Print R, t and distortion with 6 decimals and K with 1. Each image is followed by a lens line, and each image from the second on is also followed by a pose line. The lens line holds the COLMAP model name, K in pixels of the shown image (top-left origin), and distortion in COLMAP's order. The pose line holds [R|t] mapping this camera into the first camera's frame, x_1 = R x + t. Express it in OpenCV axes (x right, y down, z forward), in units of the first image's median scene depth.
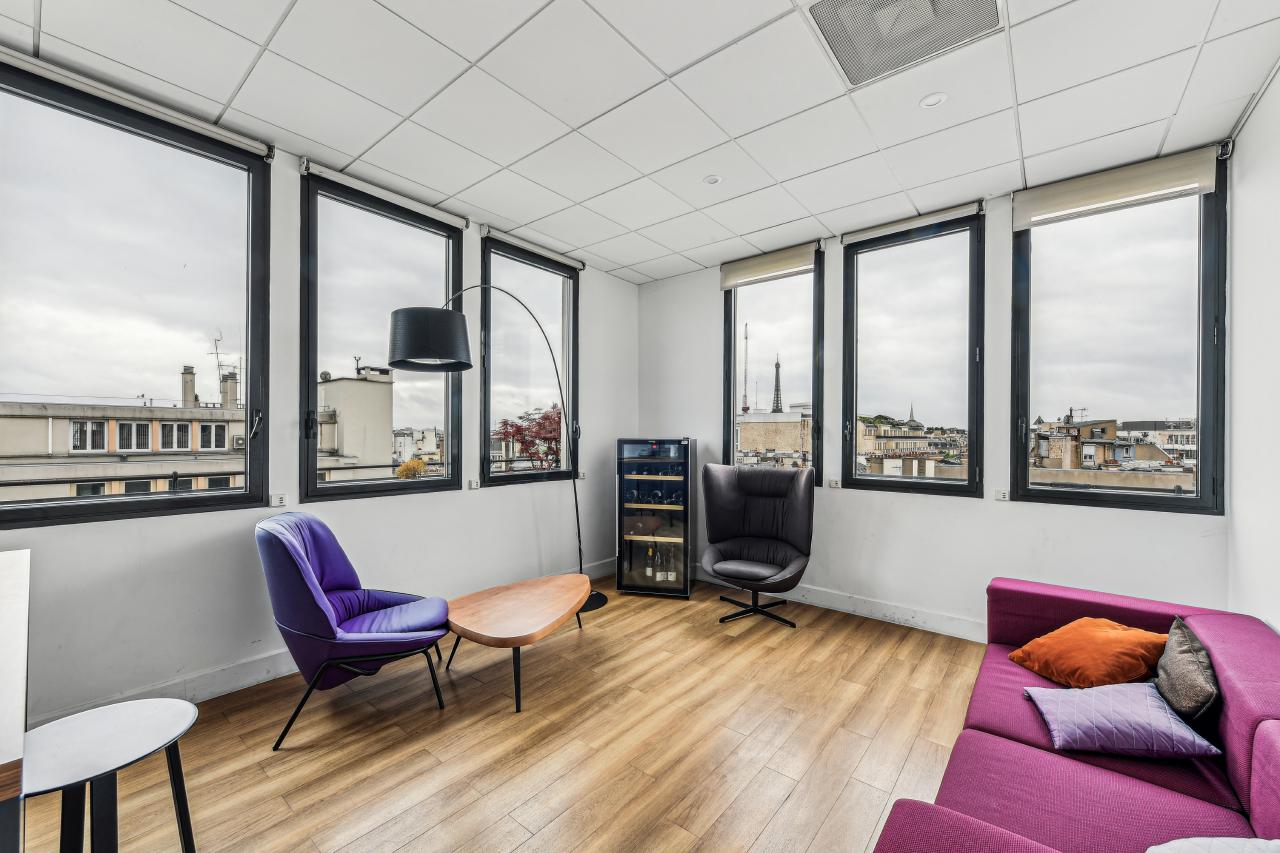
lens RADIAL K [[506.7, 0, 629.8], [0, 506.7, 436.4], [0, 0, 1]] dist [-0.002680, -0.000100]
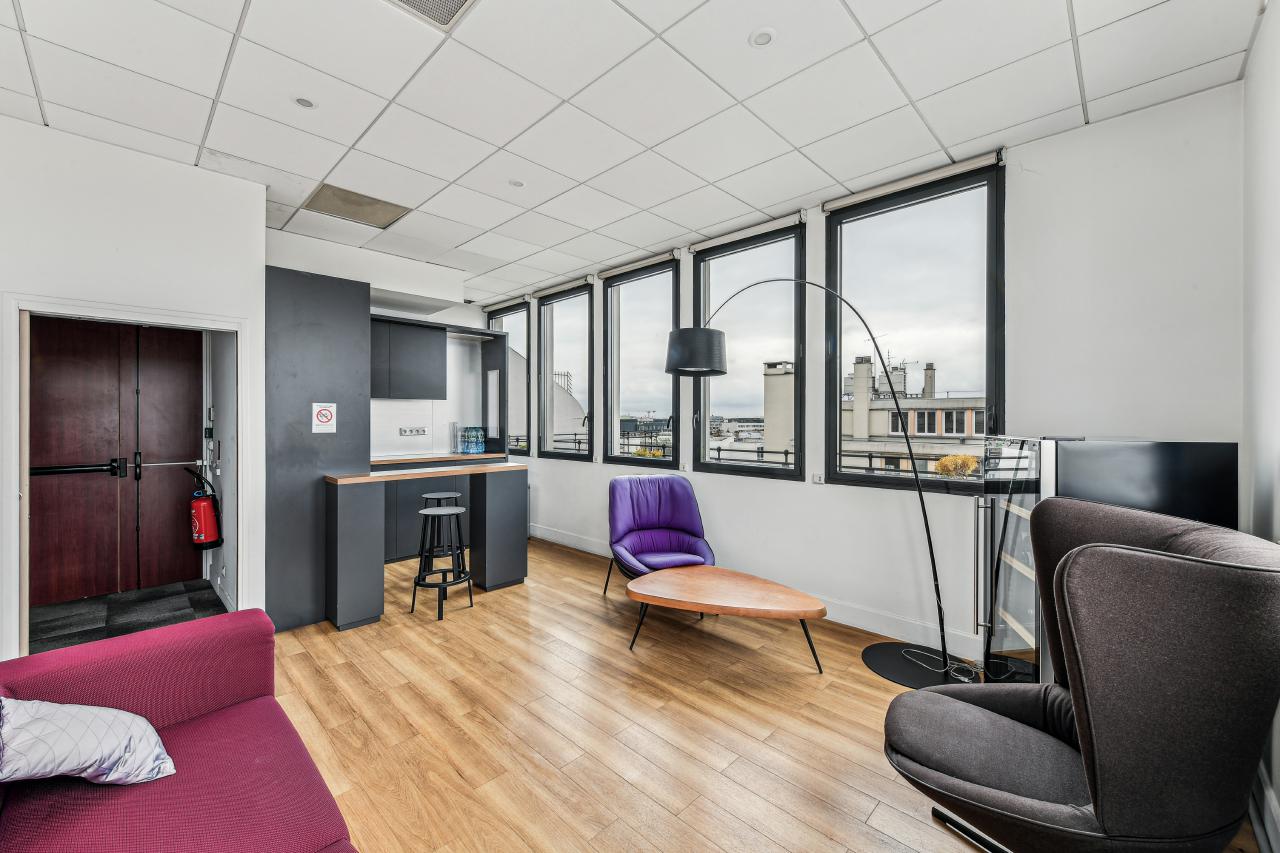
lens RADIAL K [[506.7, 0, 635.3], [0, 506.7, 419.5], [0, 0, 1]] dist [-0.002680, -0.000100]
pose [[-0.087683, -0.001031, -0.996148, 0.784005], [0.001212, 0.999999, -0.001142, -0.018063], [0.996148, -0.001308, -0.087681, 0.855424]]
